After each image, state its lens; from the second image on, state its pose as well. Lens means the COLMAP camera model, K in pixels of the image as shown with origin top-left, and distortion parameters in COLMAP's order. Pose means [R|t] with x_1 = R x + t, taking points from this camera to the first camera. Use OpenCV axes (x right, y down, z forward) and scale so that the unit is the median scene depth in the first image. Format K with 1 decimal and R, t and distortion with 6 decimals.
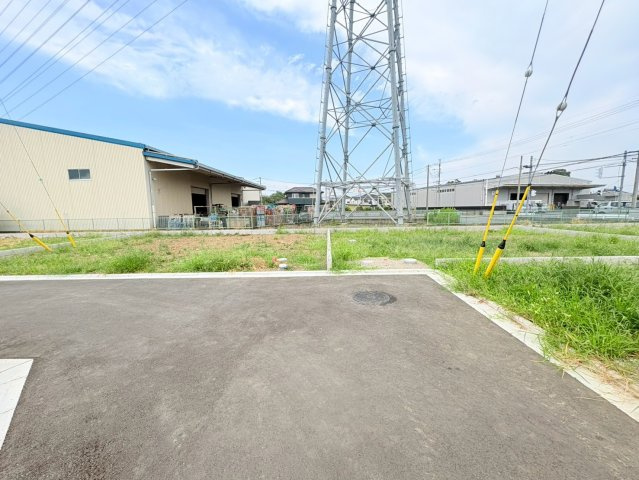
lens RADIAL K [[256.7, 0, 320.3], [0, 256.7, 247.8], [0, 0, 1]] dist [-0.001090, 0.000017]
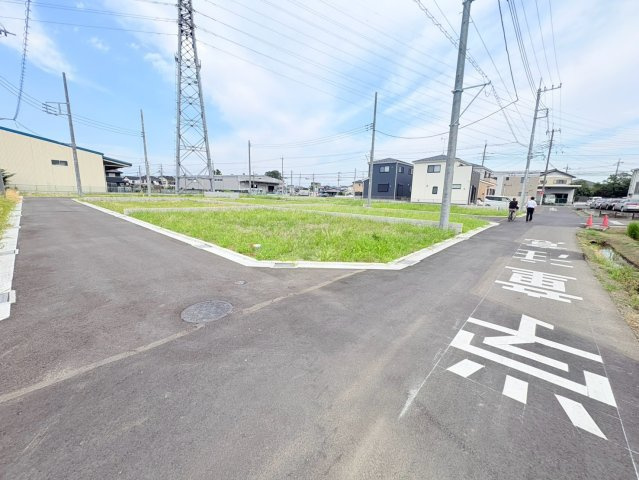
lens RADIAL K [[255.3, 0, 319.0], [0, 255.3, 239.9], [0, 0, 1]] dist [0.000071, 0.000225]
pose [[0.641373, -0.098944, 0.760822, -0.514481], [0.074338, 0.994998, 0.066731, 0.135354], [-0.763619, 0.013759, 0.645520, -0.757517]]
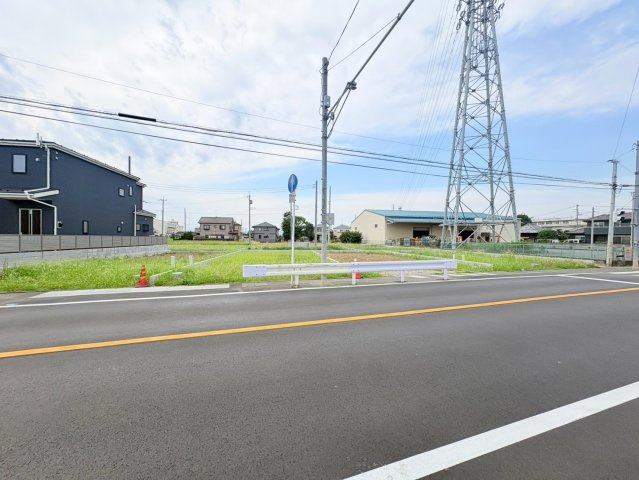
lens RADIAL K [[255.3, 0, 319.0], [0, 255.3, 239.9], [0, 0, 1]] dist [0.000071, 0.000225]
pose [[0.169491, 0.026717, -0.985169, 0.831024], [-0.159154, 0.987254, -0.000607, -0.005122], [0.972596, 0.156896, 0.171583, -0.066171]]
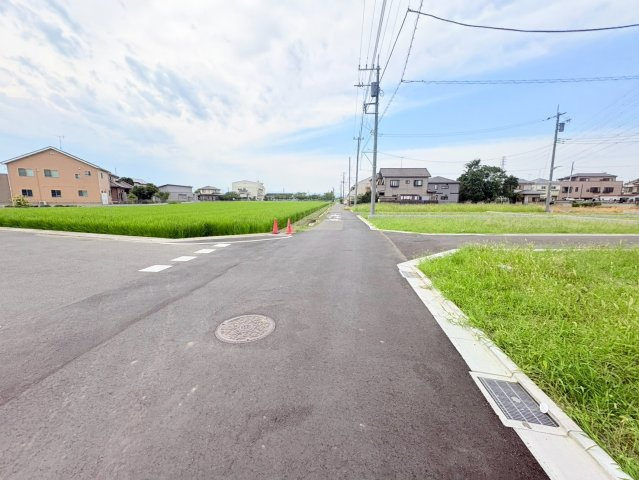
lens RADIAL K [[255.3, 0, 319.0], [0, 255.3, 239.9], [0, 0, 1]] dist [0.000071, 0.000225]
pose [[-0.040828, 0.173121, -0.984054, 0.207838], [-0.152405, 0.972272, 0.177371, 0.121960], [0.987474, 0.157216, -0.013311, -0.778704]]
